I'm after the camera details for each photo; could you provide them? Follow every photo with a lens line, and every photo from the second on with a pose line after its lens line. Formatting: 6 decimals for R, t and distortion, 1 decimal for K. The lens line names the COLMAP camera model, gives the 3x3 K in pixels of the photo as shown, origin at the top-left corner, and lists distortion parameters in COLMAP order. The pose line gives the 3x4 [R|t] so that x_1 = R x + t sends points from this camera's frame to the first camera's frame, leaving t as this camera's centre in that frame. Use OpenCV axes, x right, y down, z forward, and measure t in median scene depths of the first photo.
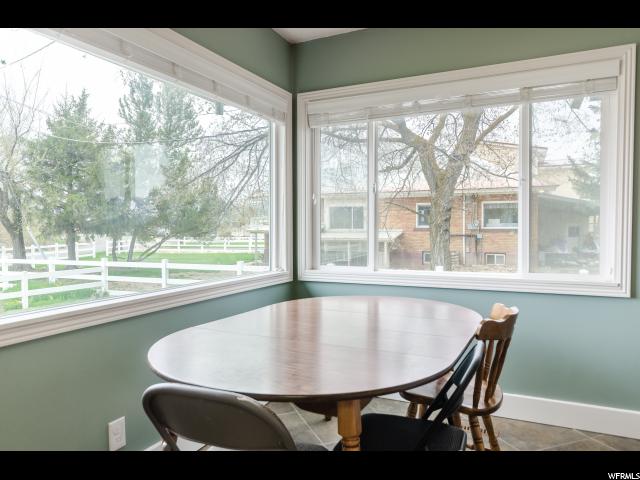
lens RADIAL K [[468.4, 0, 320.0], [0, 468.4, 240.0], [0, 0, 1]] dist [0.033595, 0.000598]
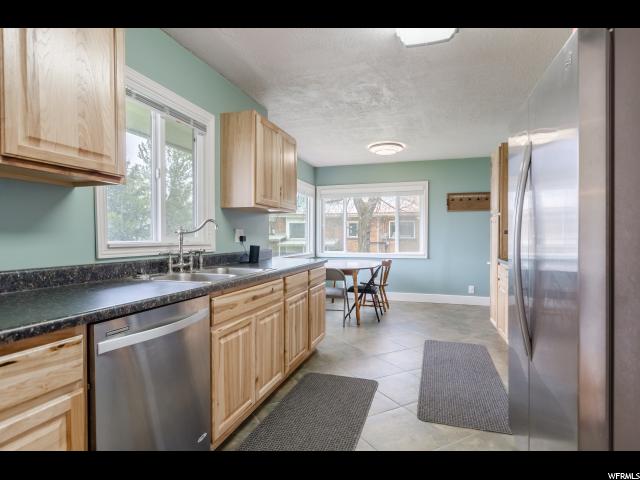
lens RADIAL K [[367.2, 0, 320.0], [0, 367.2, 240.0], [0, 0, 1]] dist [-0.000099, -0.000022]
pose [[0.990210, 0.002740, 0.139555, -0.075114], [0.000027, 0.999804, -0.019819, 0.007723], [-0.139582, 0.019629, 0.990016, -0.247010]]
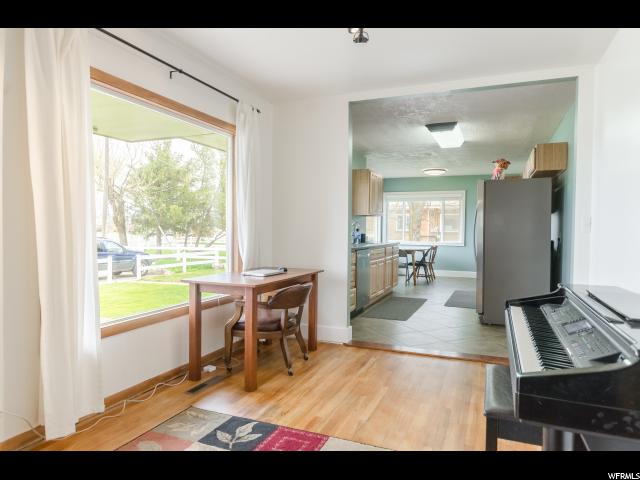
lens RADIAL K [[435.2, 0, 320.6], [0, 435.2, 227.8], [0, 0, 1]] dist [0.000747, 0.000007]
pose [[0.998429, 0.016078, 0.053680, -0.166908], [-0.014391, 0.999395, -0.031671, 0.017206], [-0.054156, 0.030849, 0.998056, -0.548123]]
